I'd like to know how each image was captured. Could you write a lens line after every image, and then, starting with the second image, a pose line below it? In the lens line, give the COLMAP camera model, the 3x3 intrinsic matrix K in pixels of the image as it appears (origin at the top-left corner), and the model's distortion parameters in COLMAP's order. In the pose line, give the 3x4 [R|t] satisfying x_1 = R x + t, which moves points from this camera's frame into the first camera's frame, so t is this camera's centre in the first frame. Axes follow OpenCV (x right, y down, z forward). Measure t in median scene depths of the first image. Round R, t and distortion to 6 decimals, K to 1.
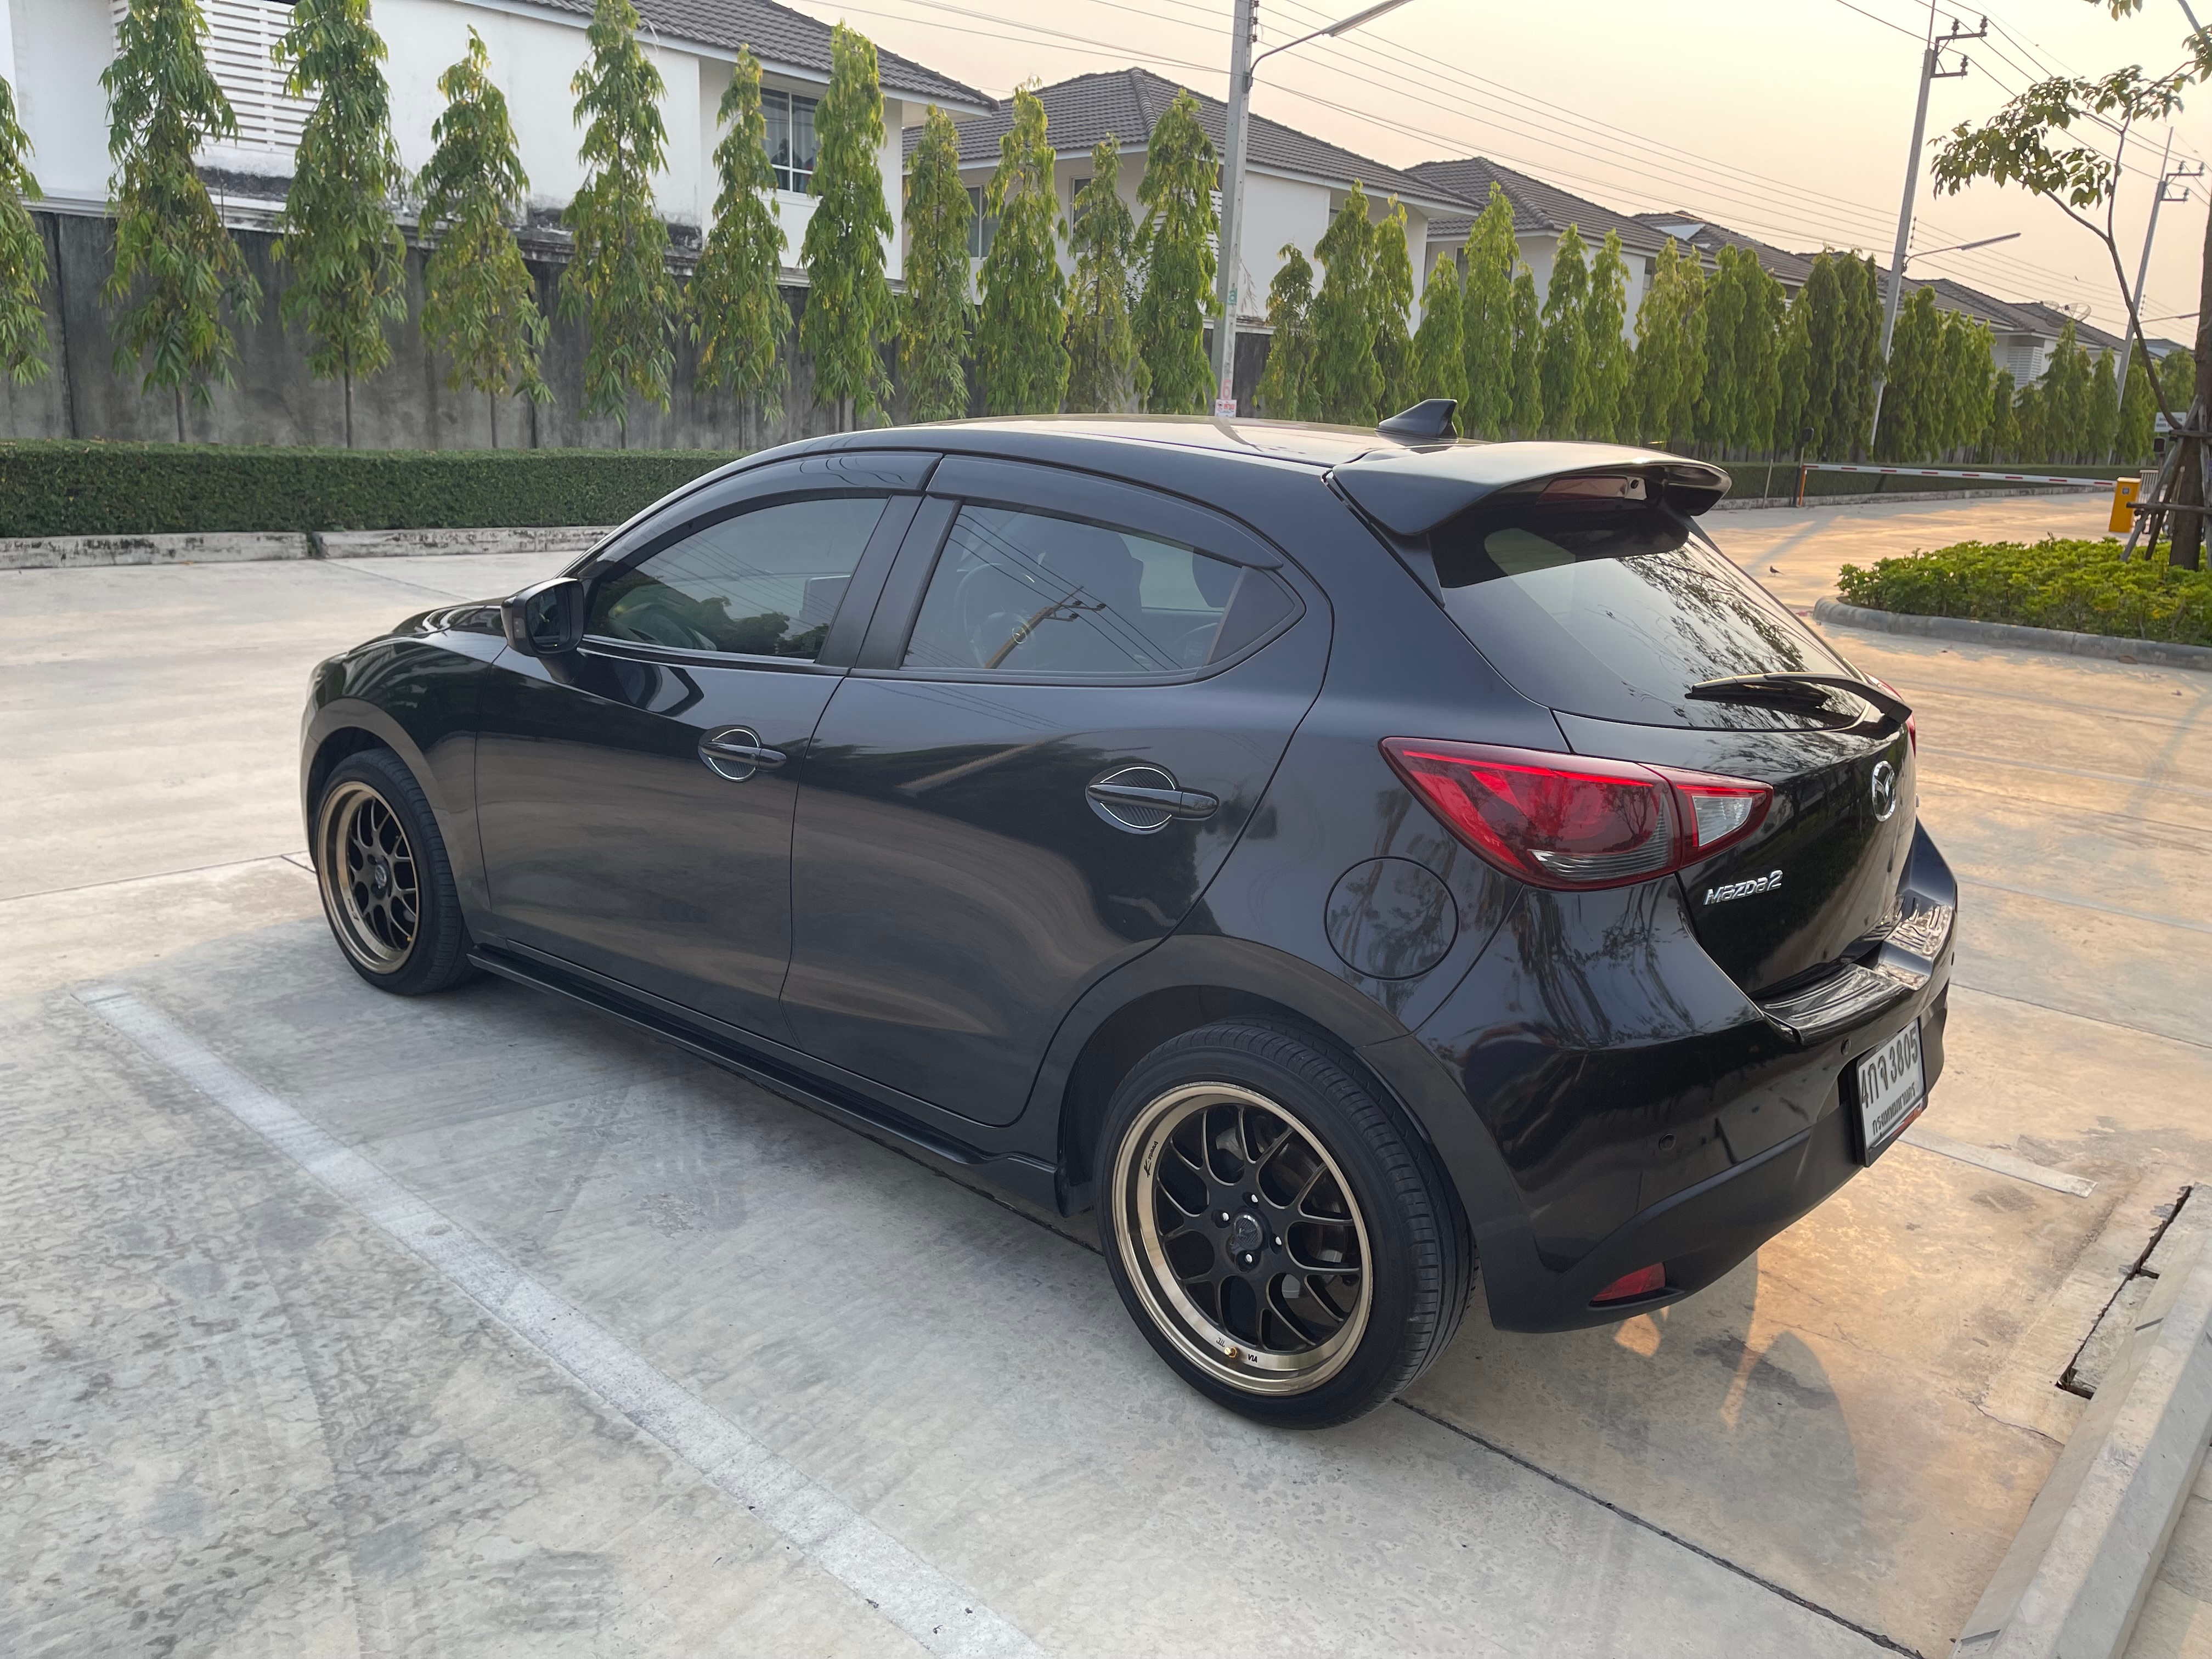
lens RADIAL K [[1660.6, 0, 1088.7], [0, 1660.6, 838.2], [0, 0, 1]] dist [0.083216, -0.104969]
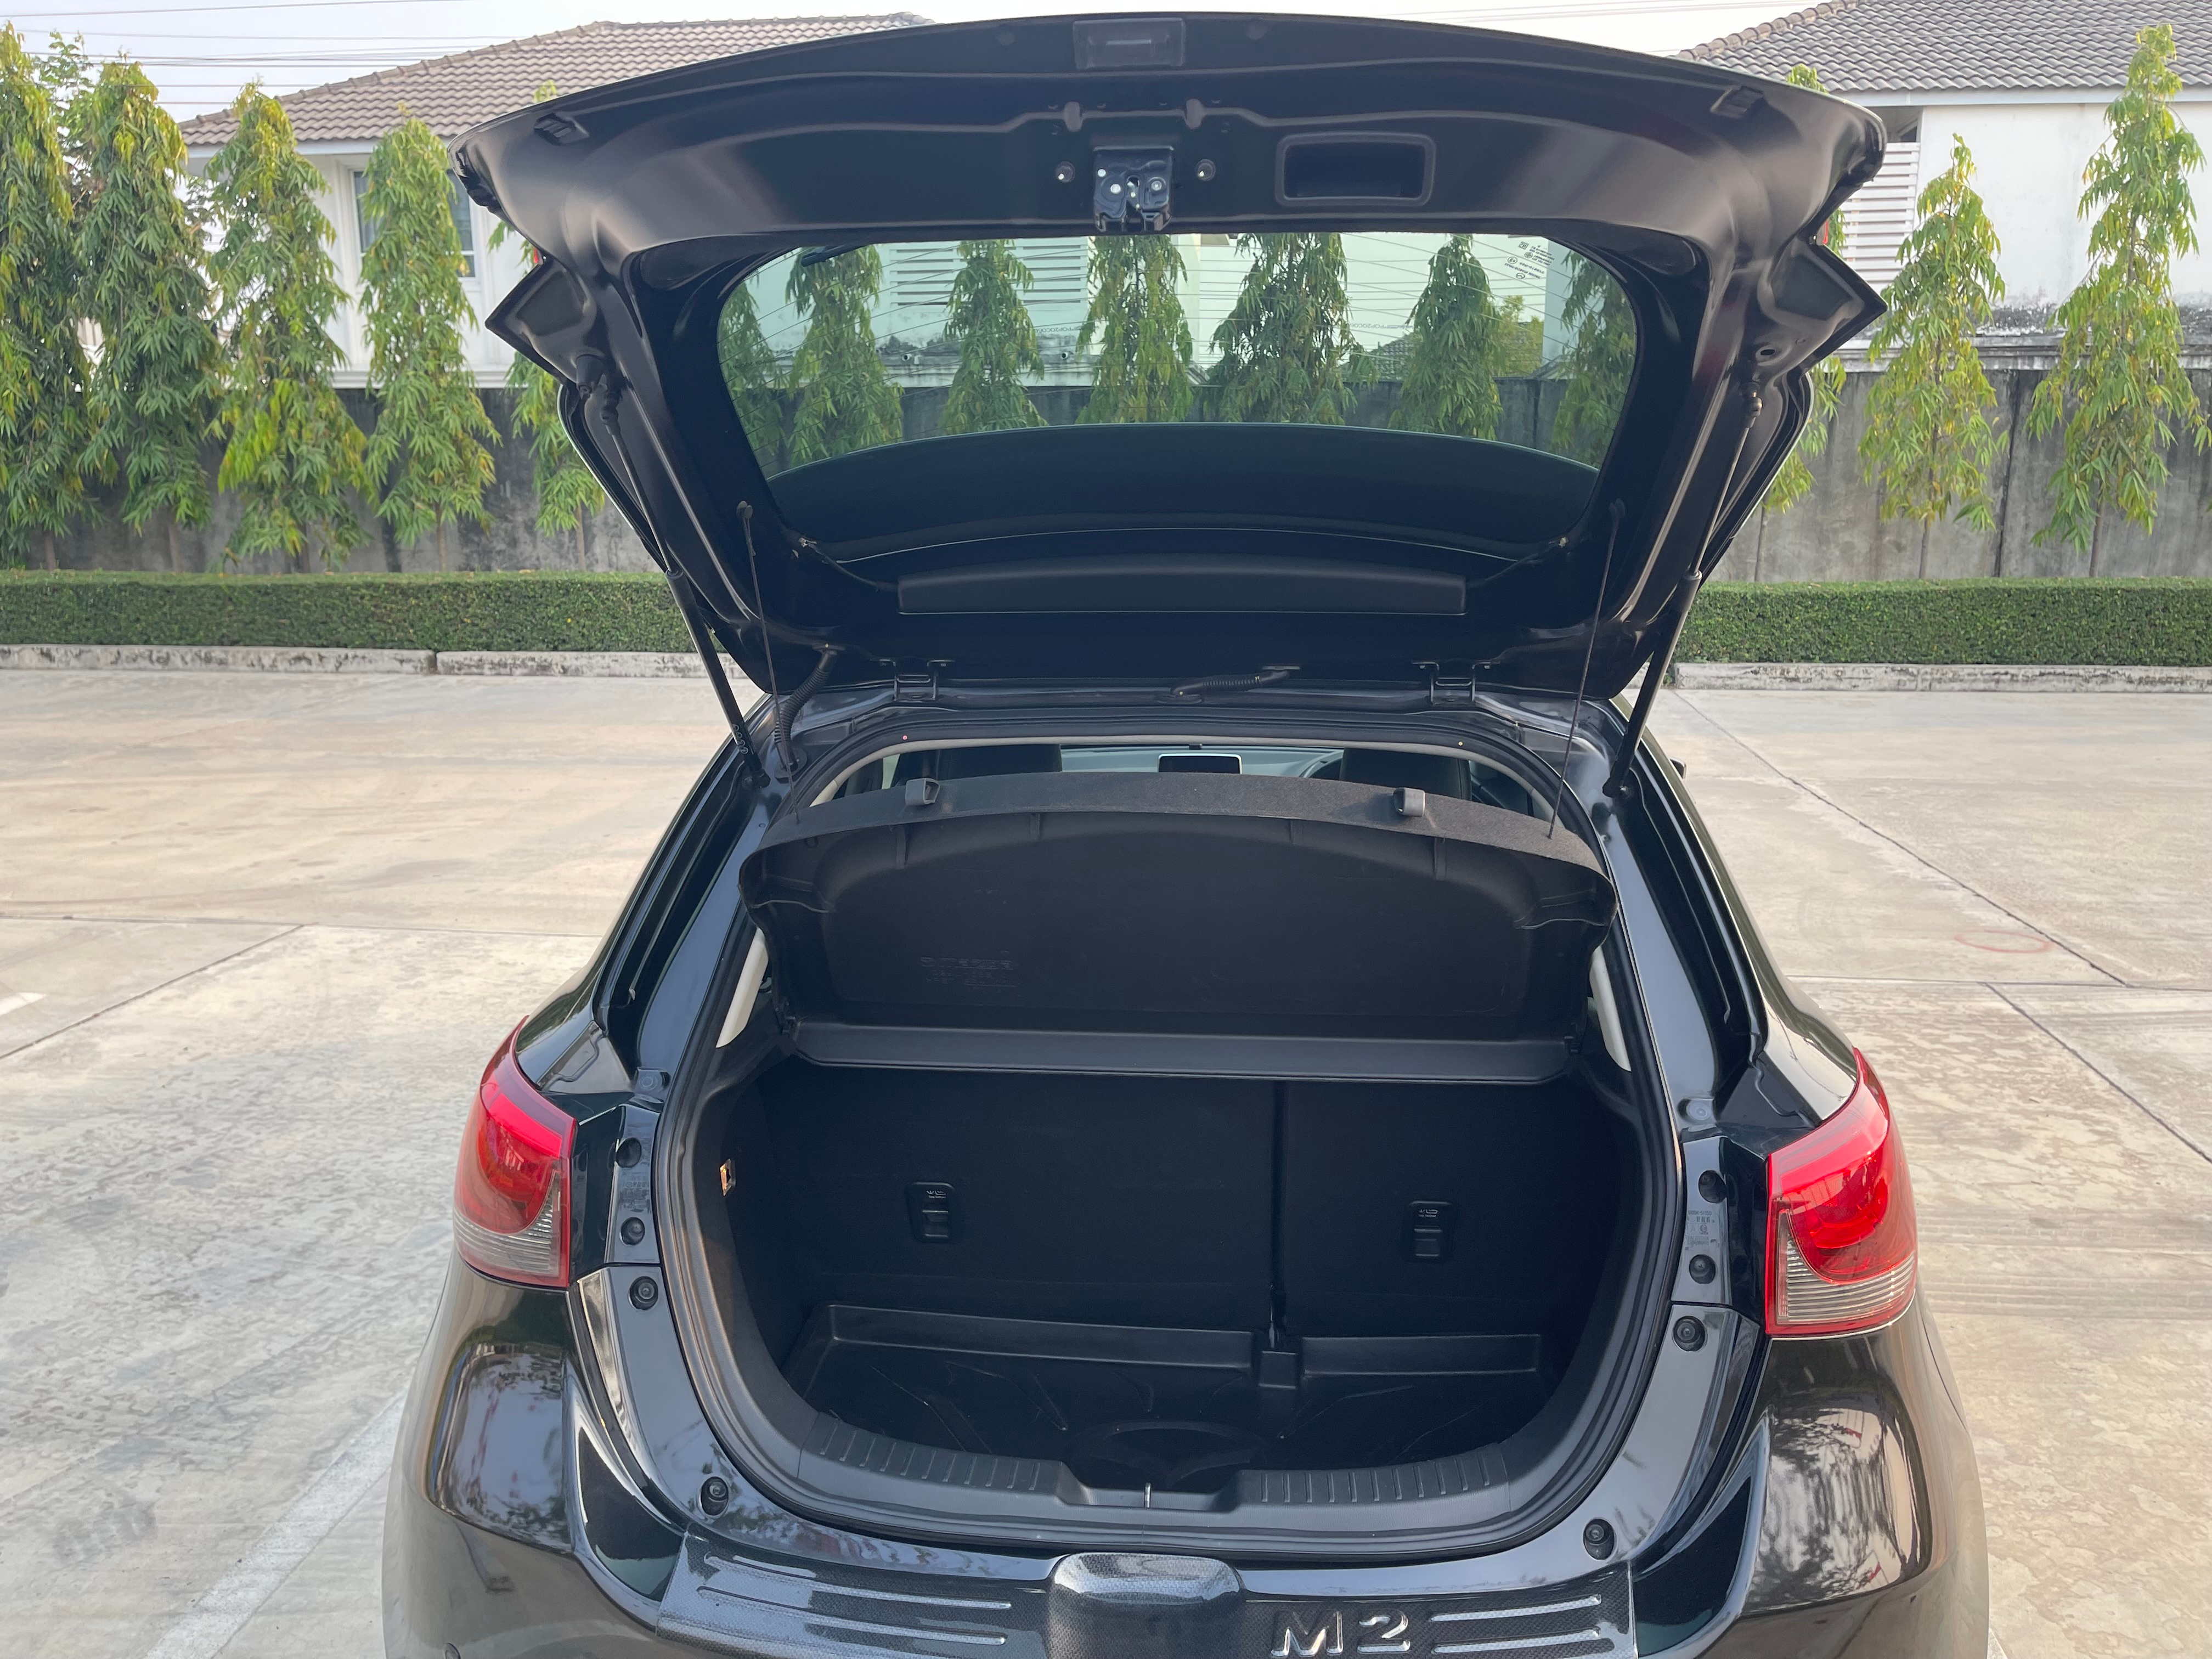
lens RADIAL K [[1660.6, 0, 1088.7], [0, 1660.6, 838.2], [0, 0, 1]] dist [0.083216, -0.104969]
pose [[0.573126, 0.123796, -0.810062, 0.667768], [-0.178280, 0.983682, 0.024194, -0.143422], [0.799839, 0.130552, 0.585845, 0.489418]]
